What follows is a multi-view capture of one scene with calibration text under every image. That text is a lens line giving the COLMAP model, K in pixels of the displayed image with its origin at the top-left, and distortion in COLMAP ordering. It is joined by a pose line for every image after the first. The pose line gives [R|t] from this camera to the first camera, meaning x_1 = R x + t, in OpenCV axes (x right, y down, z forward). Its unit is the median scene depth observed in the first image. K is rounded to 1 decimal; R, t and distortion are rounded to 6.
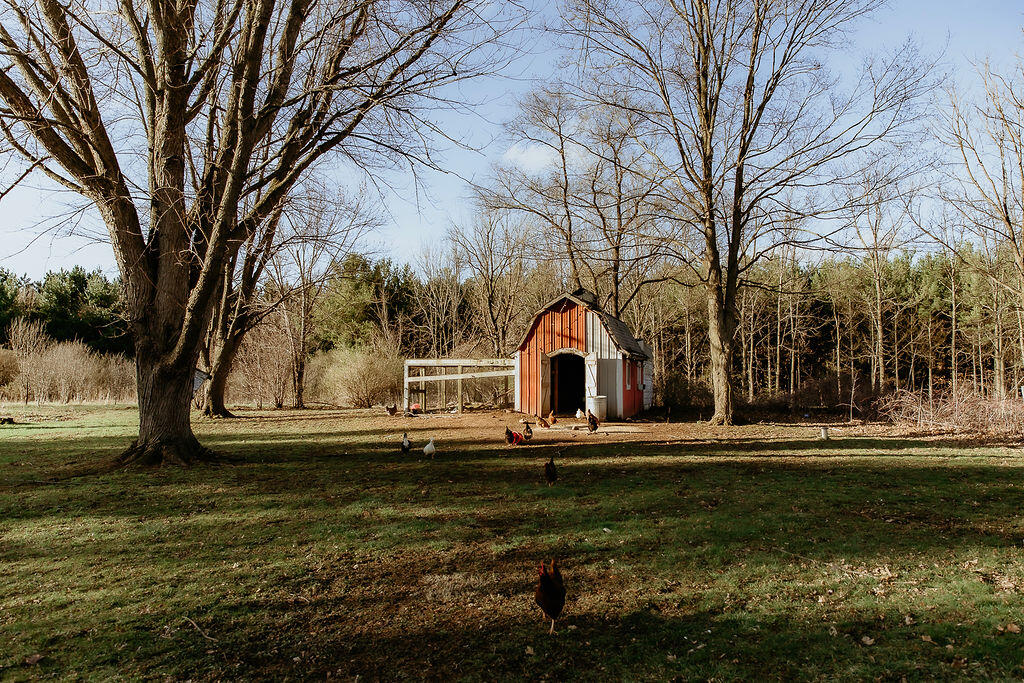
lens RADIAL K [[695.8, 0, 518.6], [0, 695.8, 340.4], [0, 0, 1]] dist [0.006252, 0.002339]
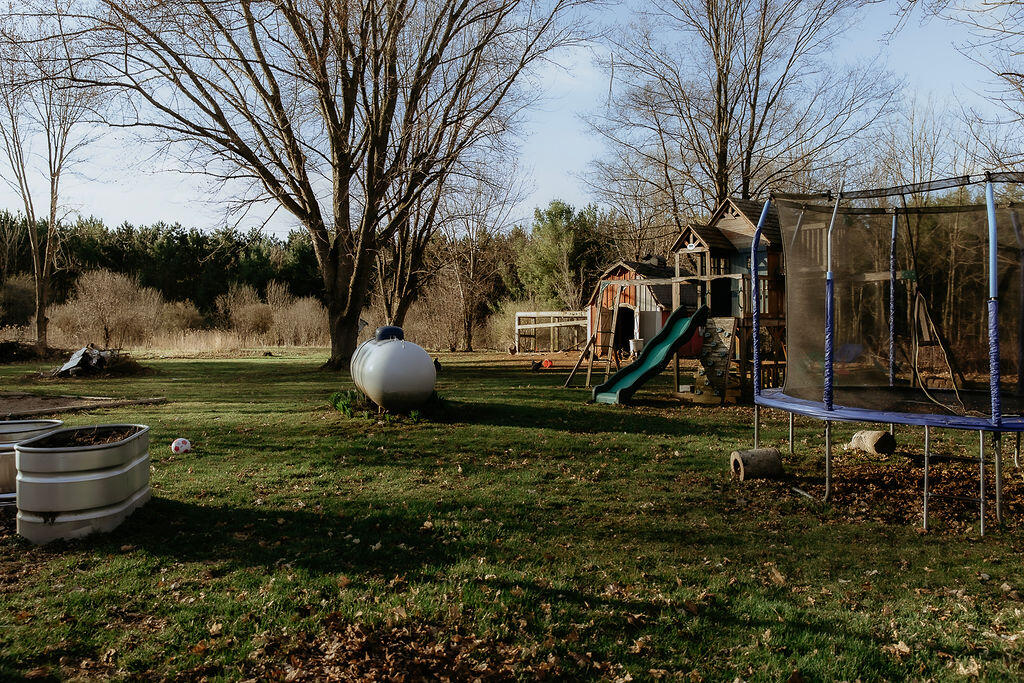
lens RADIAL K [[881.9, 0, 507.9], [0, 881.9, 339.0], [0, 0, 1]] dist [-0.020502, 0.006008]
pose [[0.936578, 0.007282, -0.350384, 0.455868], [0.014481, 0.998126, 0.059453, -0.023940], [0.350160, -0.060757, 0.934717, -0.648330]]
